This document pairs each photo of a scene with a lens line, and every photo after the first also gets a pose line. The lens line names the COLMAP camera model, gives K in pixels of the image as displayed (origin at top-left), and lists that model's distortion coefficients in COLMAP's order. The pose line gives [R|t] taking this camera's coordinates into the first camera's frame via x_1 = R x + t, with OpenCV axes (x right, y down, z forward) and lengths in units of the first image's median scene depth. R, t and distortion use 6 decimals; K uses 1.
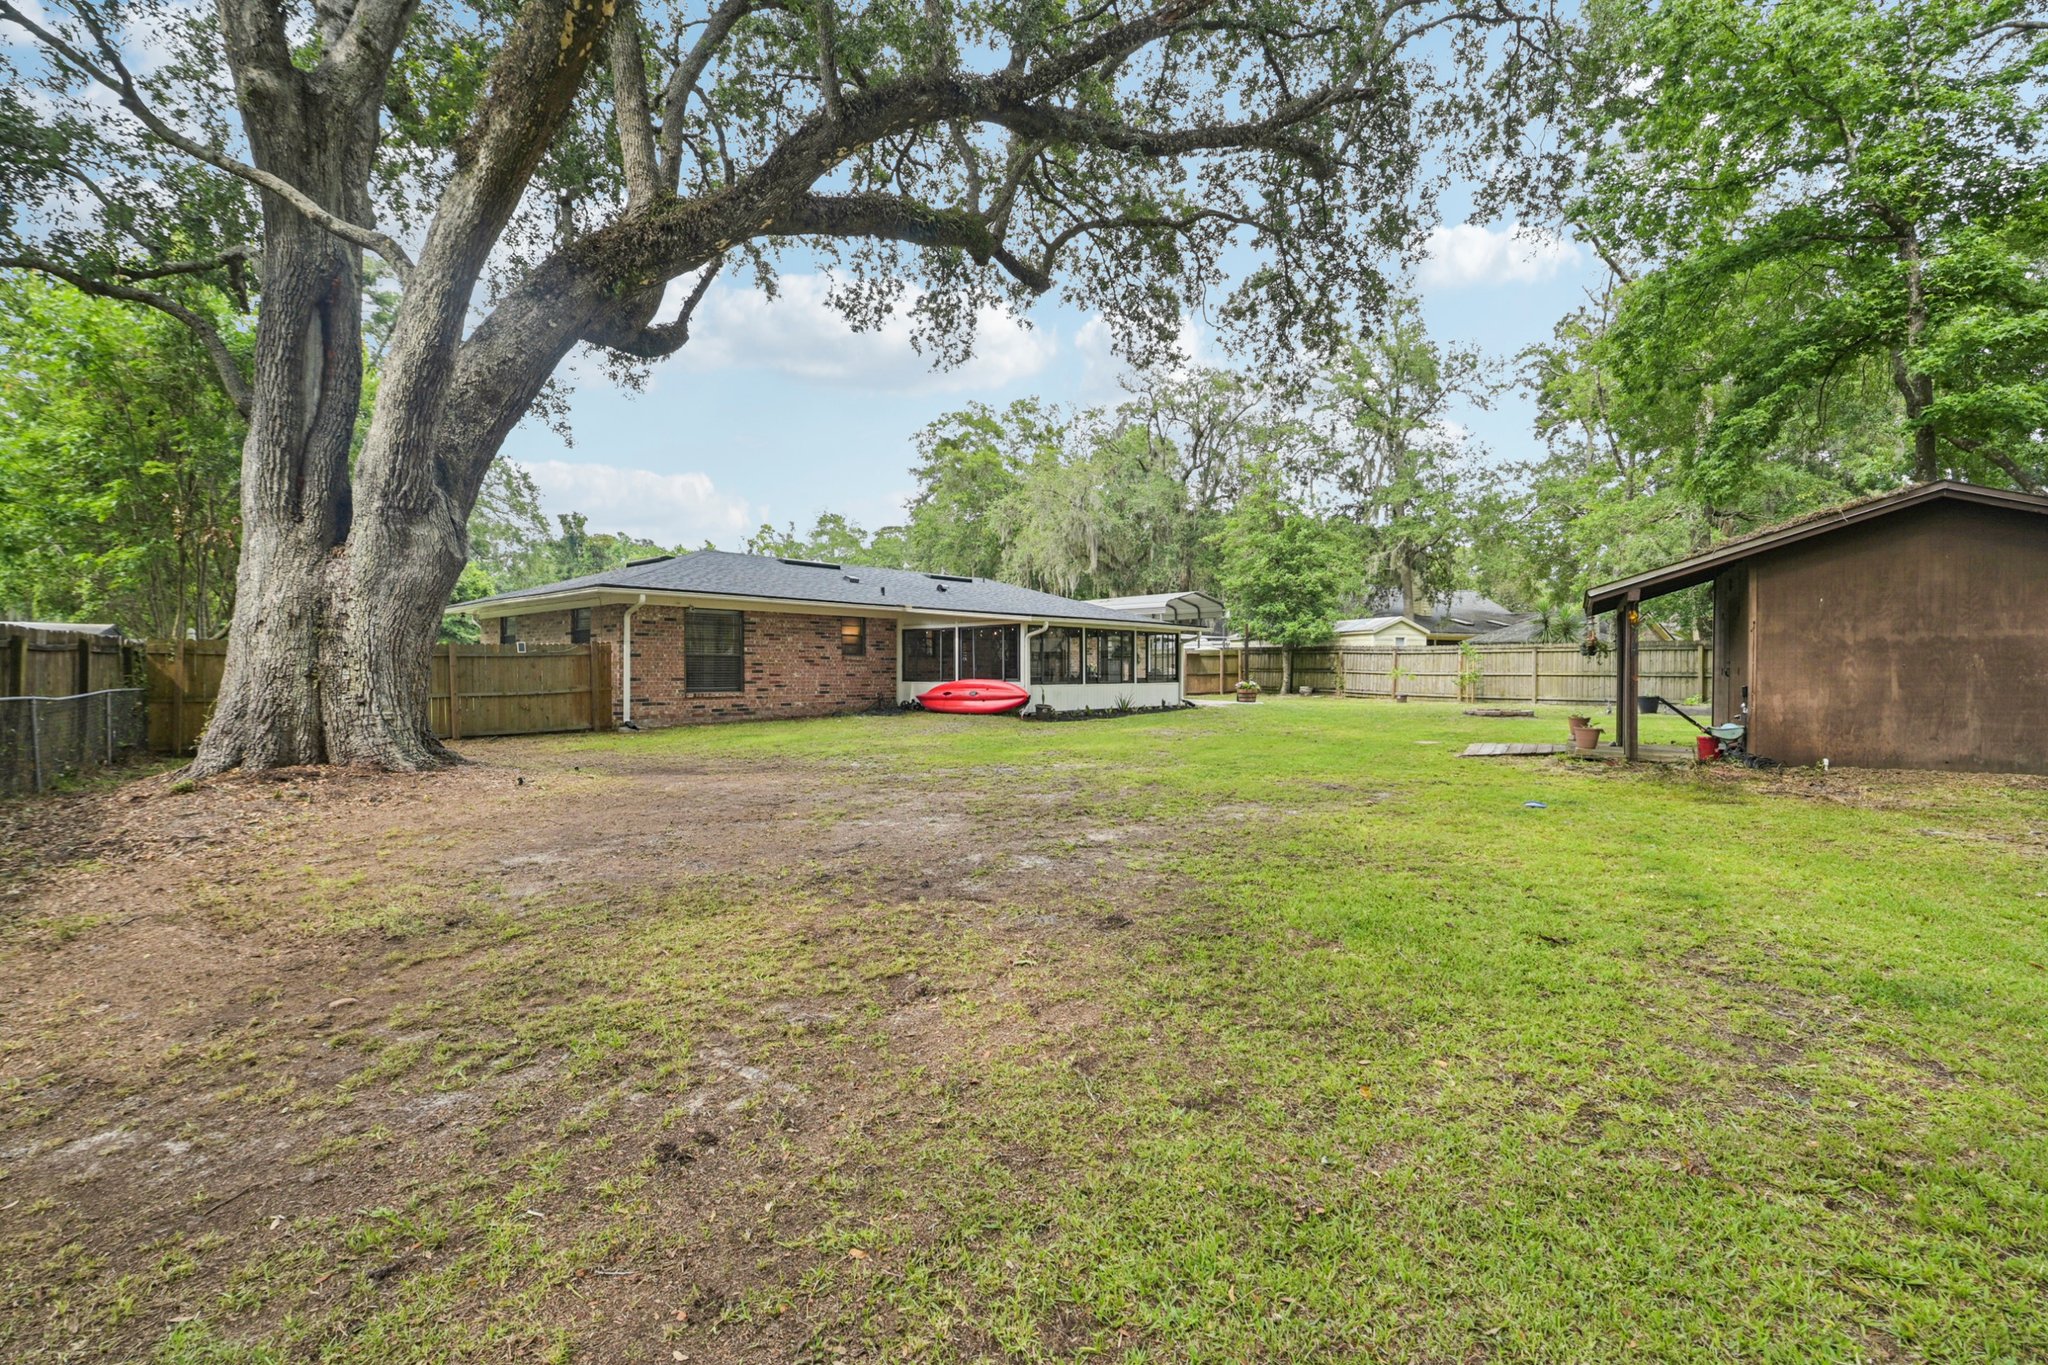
lens RADIAL K [[928.4, 0, 1037.0], [0, 928.4, 680.7], [0, 0, 1]] dist [-0.001396, -0.000047]
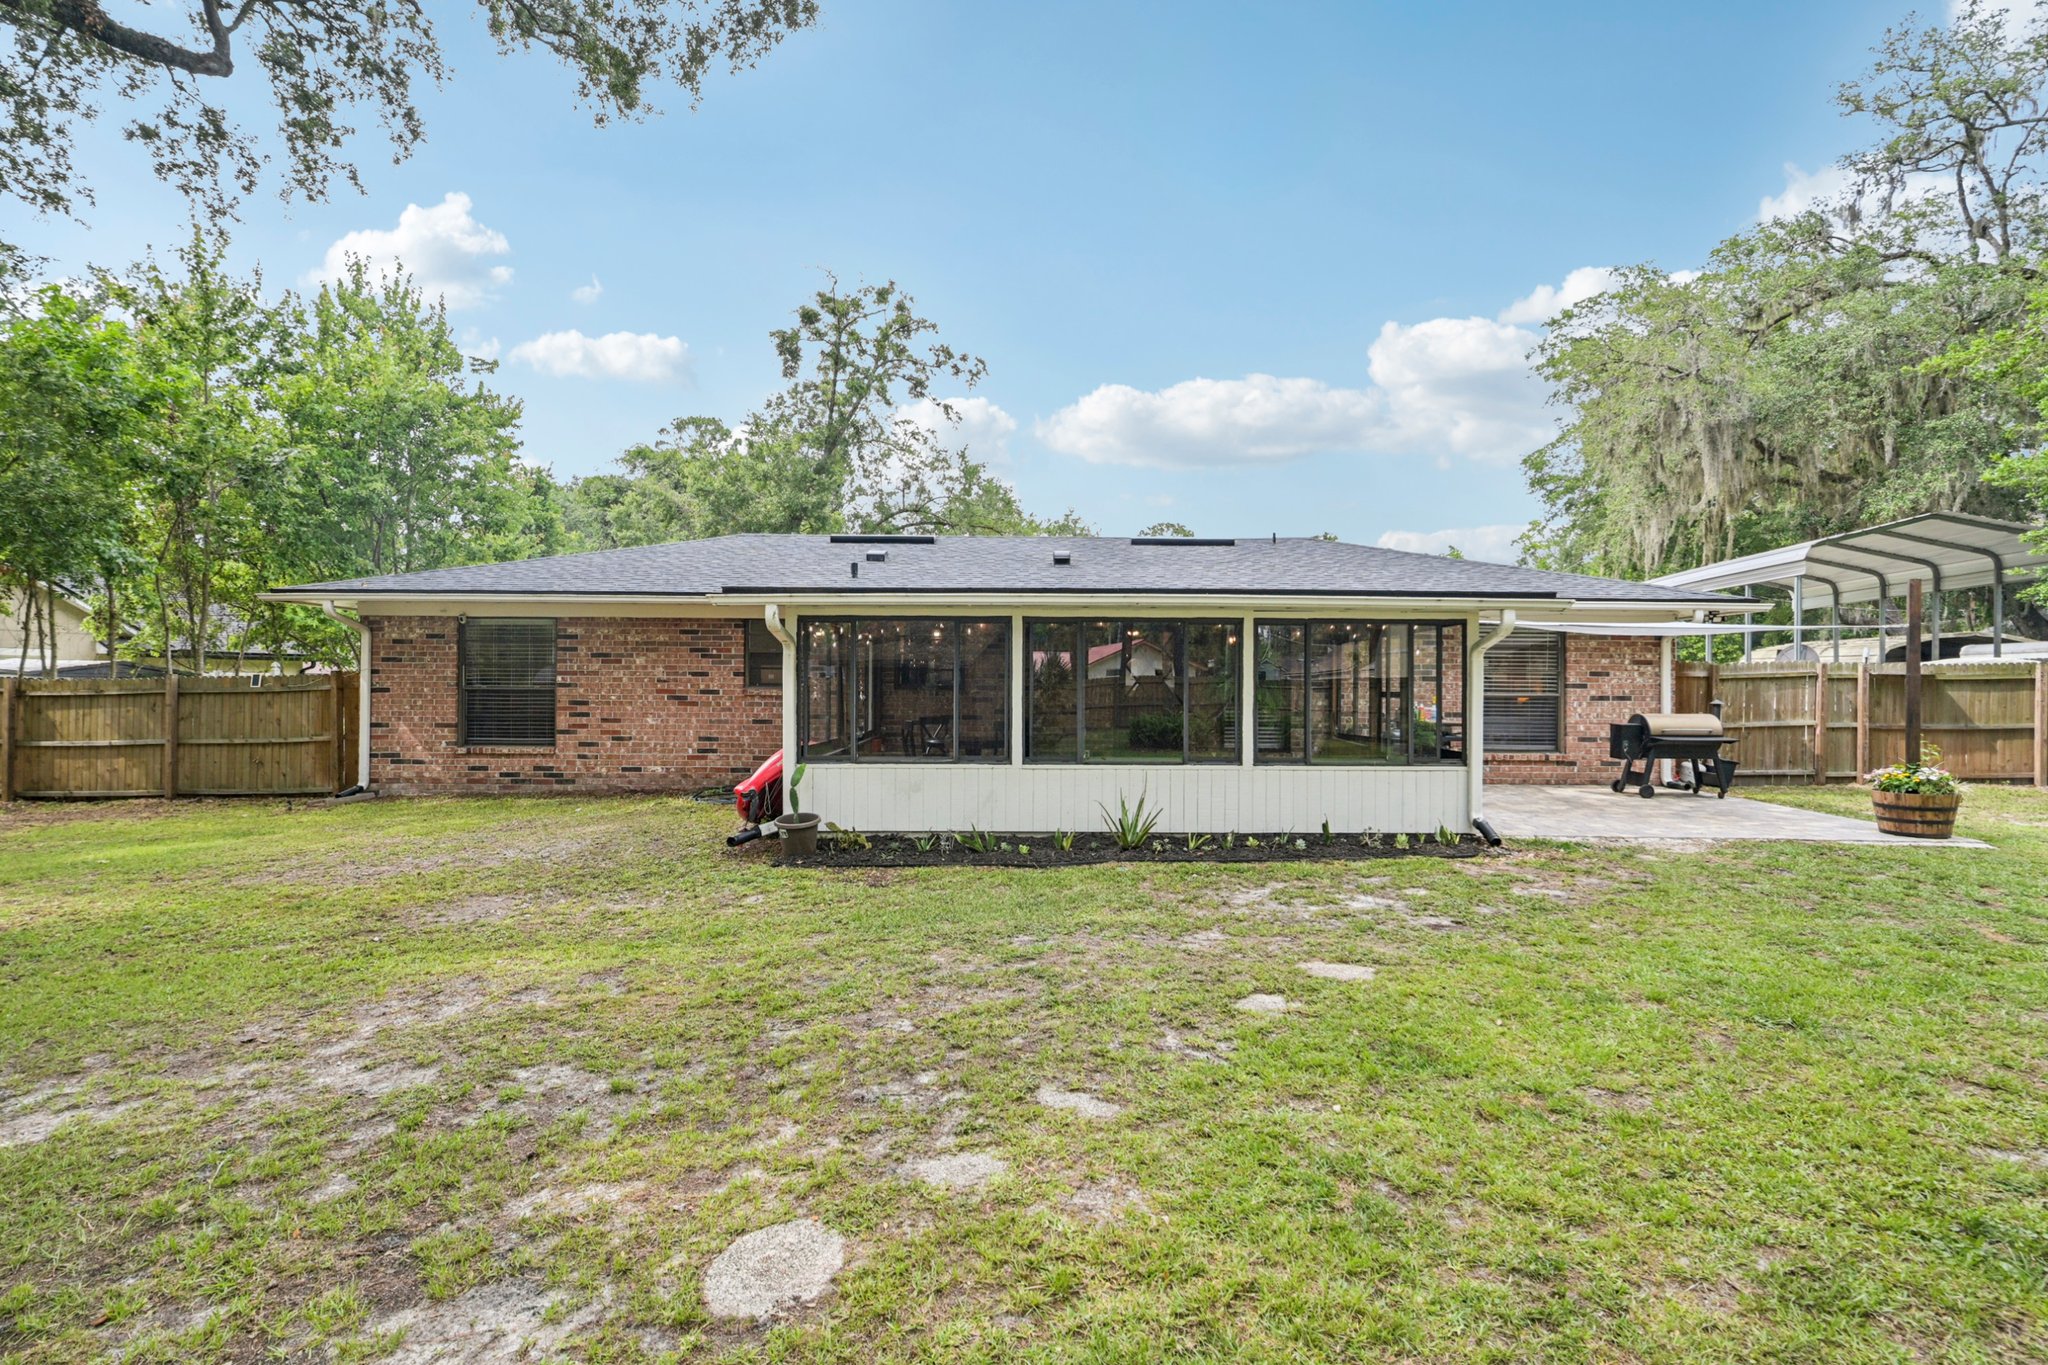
lens RADIAL K [[928.4, 0, 1037.0], [0, 928.4, 680.7], [0, 0, 1]] dist [-0.001396, -0.000047]
pose [[0.664132, -0.002859, -0.747610, 0.319919], [-0.012477, 0.999811, -0.014906, -0.023748], [0.747512, 0.019227, 0.663970, 0.715105]]
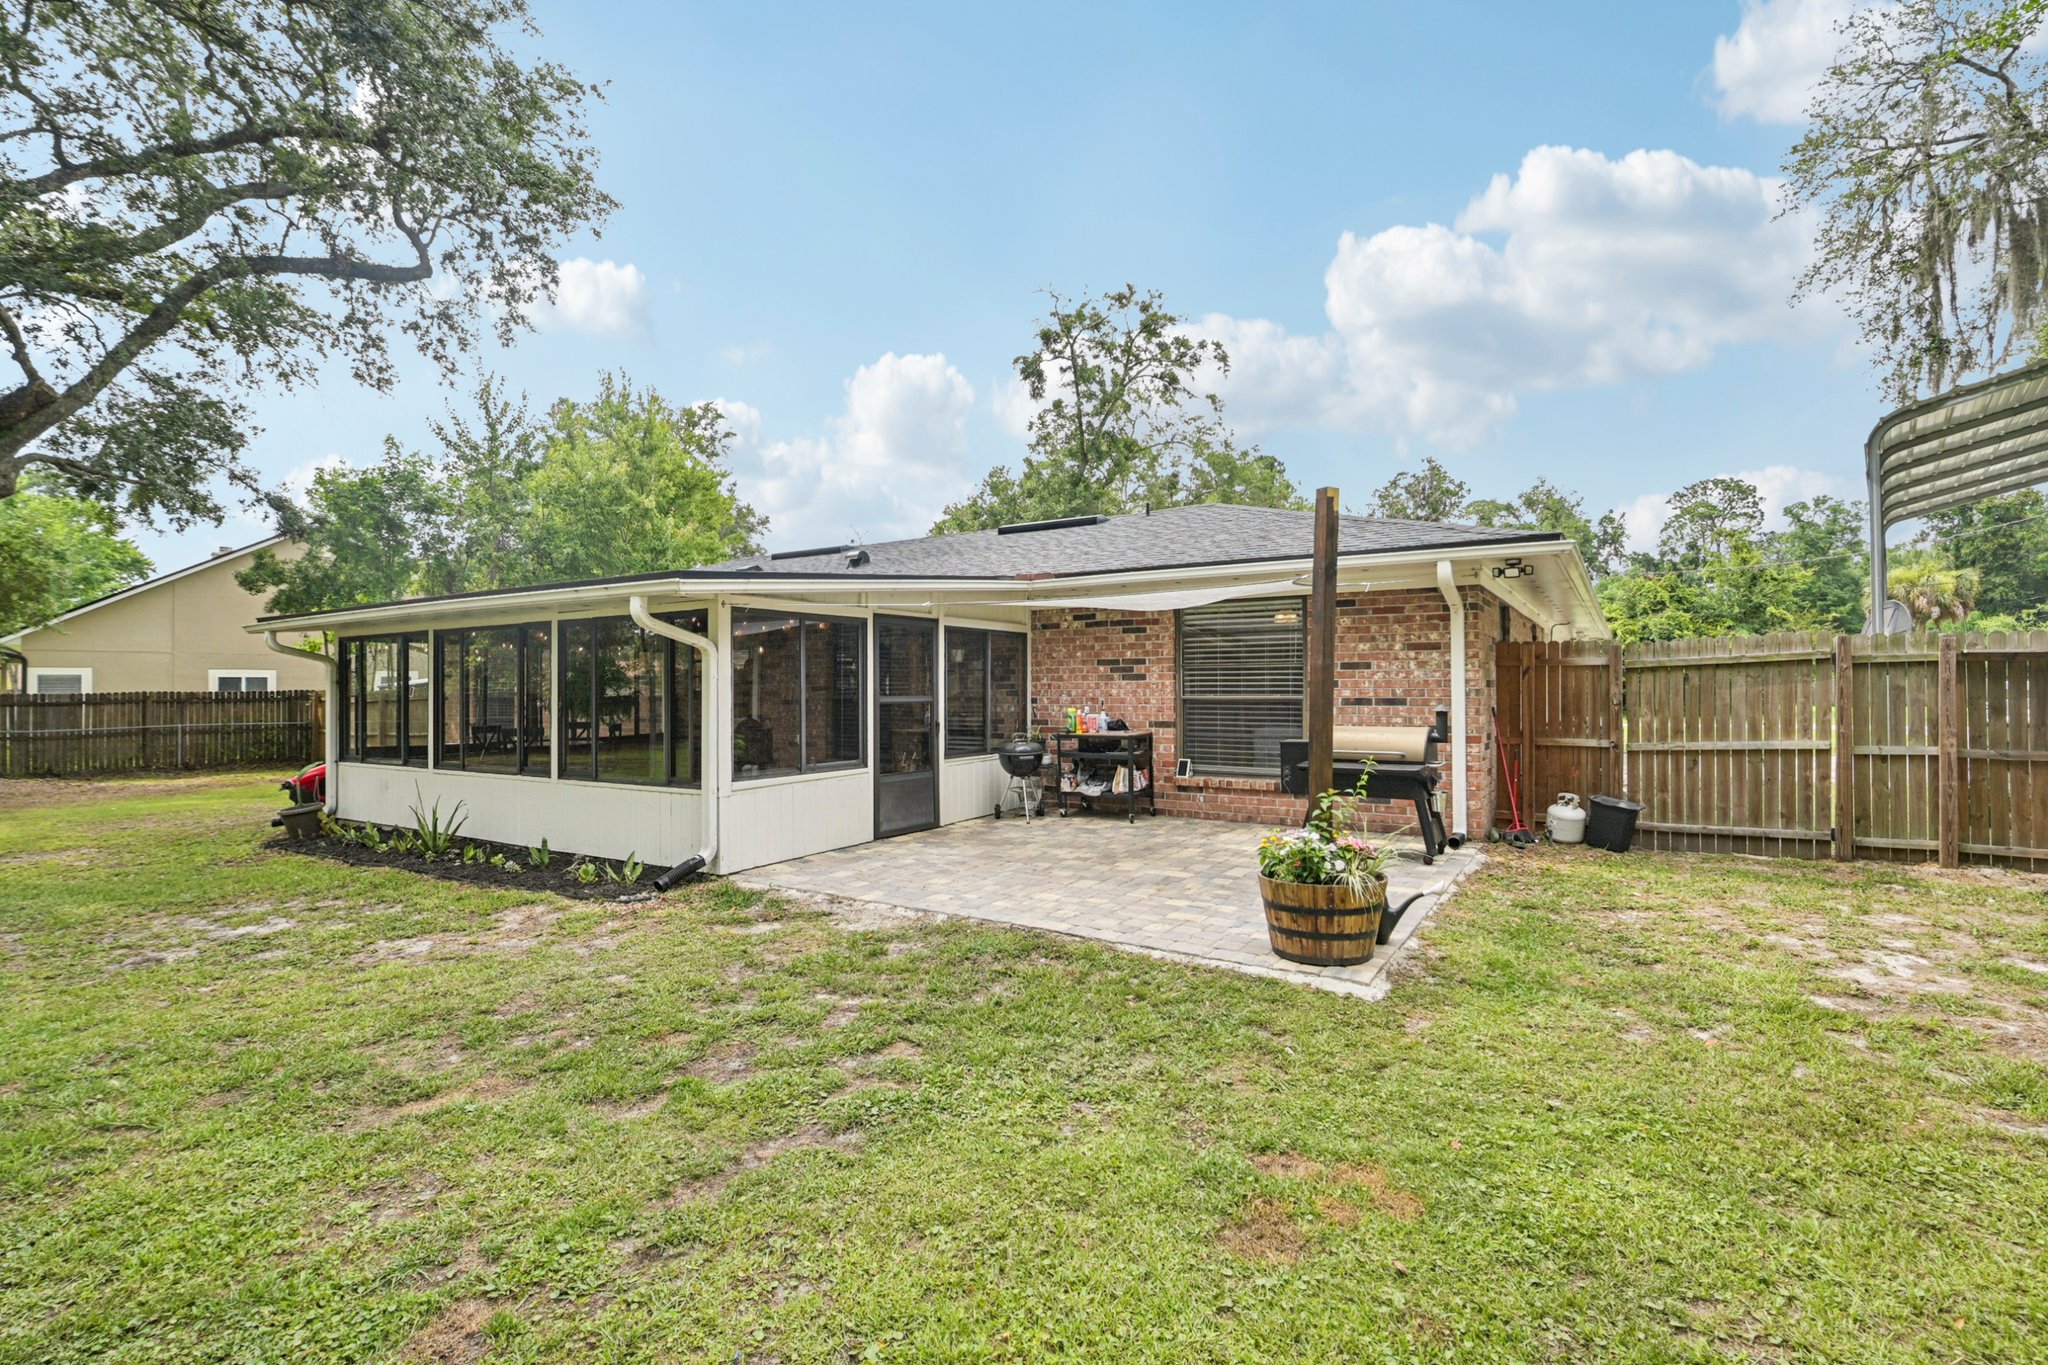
lens RADIAL K [[906.1, 0, 1024.0], [0, 906.1, 682.5], [0, 0, 1]] dist [-0.000614, 0.000101]
pose [[0.175981, -0.009353, -0.984349, 0.455262], [-0.002773, 0.999946, -0.009997, -0.029157], [0.984390, 0.004488, 0.175945, 1.114782]]
